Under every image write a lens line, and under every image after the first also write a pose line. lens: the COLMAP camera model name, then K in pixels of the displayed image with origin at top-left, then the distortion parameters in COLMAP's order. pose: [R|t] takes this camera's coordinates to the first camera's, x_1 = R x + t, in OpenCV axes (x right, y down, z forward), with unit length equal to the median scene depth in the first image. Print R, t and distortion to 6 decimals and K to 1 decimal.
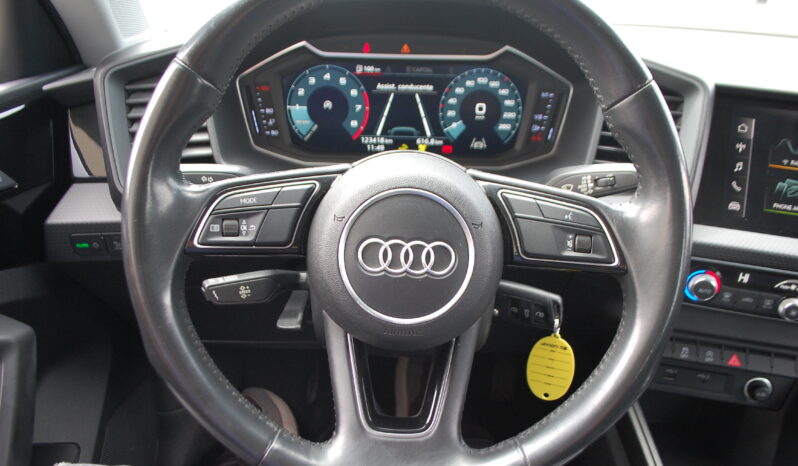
lens RADIAL K [[622.2, 0, 393.5], [0, 622.2, 253.3], [0, 0, 1]] dist [-0.086991, 0.009630]
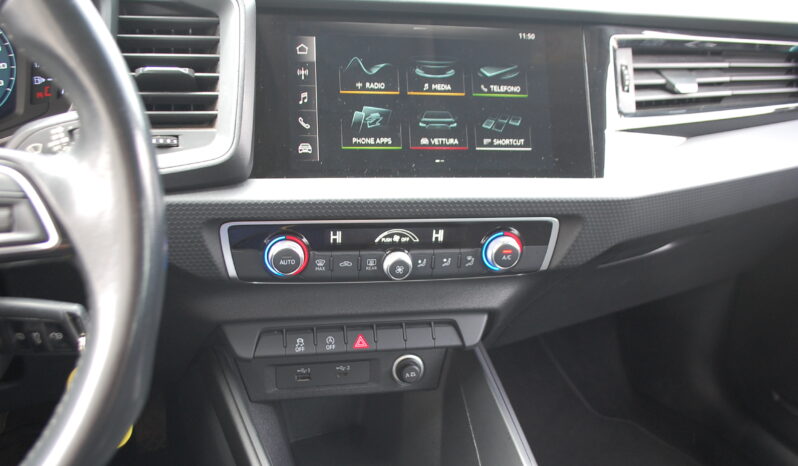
lens RADIAL K [[711.8, 0, 397.9], [0, 711.8, 251.3], [0, 0, 1]] dist [-0.090023, -0.002099]
pose [[0.903339, -0.166377, 0.395344, 0.266798], [0.171937, 0.984871, 0.021610, 0.049458], [-0.392958, 0.048453, 0.918279, 0.112536]]
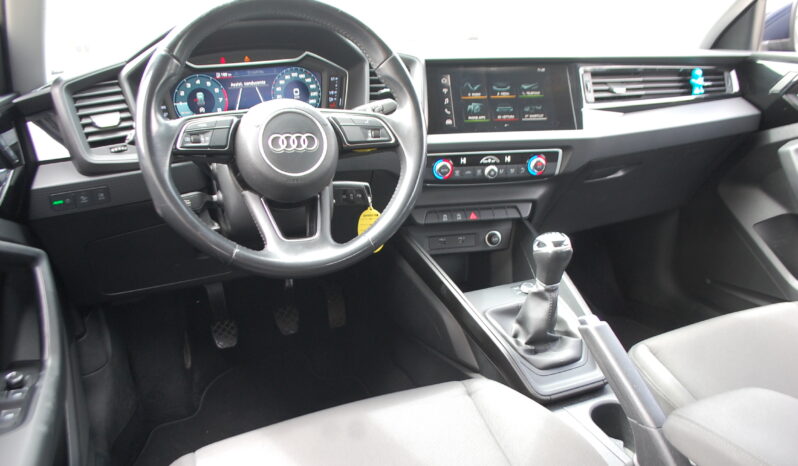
lens RADIAL K [[622.2, 0, 398.2], [0, 622.2, 236.8], [0, 0, 1]] dist [-0.086991, 0.009630]
pose [[0.914695, -0.182634, 0.360525, -0.281639], [0.224177, 0.971533, -0.076607, 0.335608], [-0.336270, 0.150893, 0.929599, -0.570159]]
